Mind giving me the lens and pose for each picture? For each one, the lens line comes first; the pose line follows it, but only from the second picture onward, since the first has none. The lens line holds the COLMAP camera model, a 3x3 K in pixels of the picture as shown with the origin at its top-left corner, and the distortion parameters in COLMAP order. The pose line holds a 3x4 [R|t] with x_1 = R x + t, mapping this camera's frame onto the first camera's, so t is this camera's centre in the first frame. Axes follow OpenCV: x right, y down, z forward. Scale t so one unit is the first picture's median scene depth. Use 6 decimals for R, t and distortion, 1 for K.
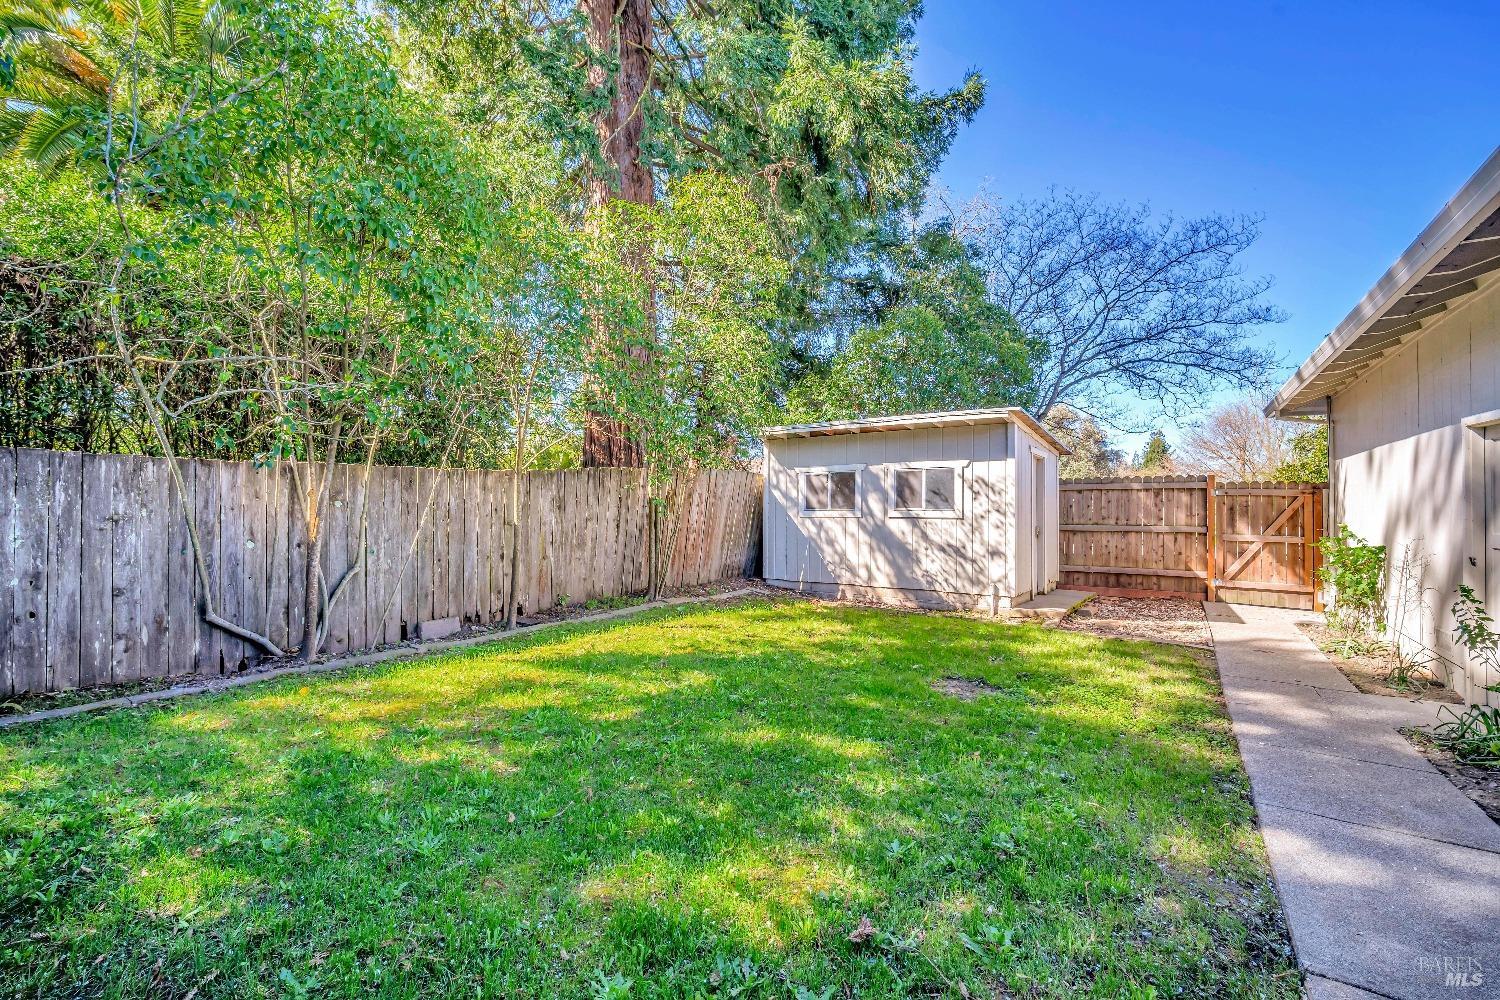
lens RADIAL K [[653.1, 0, 747.5], [0, 653.1, 494.8], [0, 0, 1]] dist [-0.009171, 0.000048]
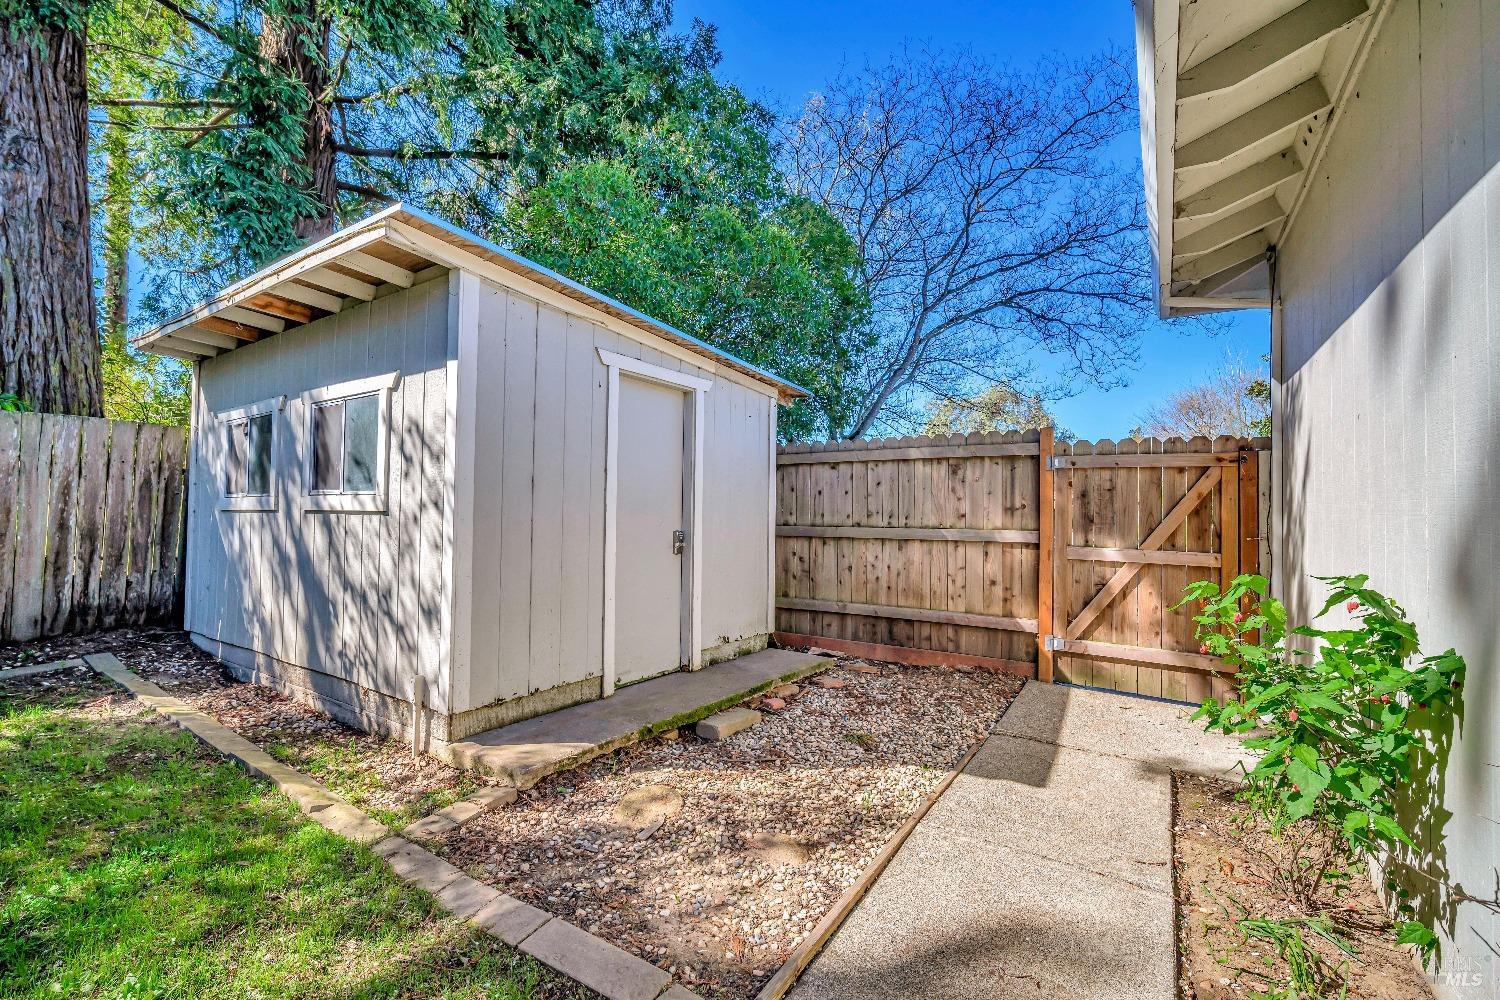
lens RADIAL K [[653.1, 0, 747.9], [0, 653.1, 495.5], [0, 0, 1]] dist [-0.009171, 0.000048]
pose [[0.999785, -0.005888, 0.019895, 0.533809], [0.005621, 0.999894, 0.013437, 0.015239], [-0.019972, -0.013322, 0.999712, 0.566387]]
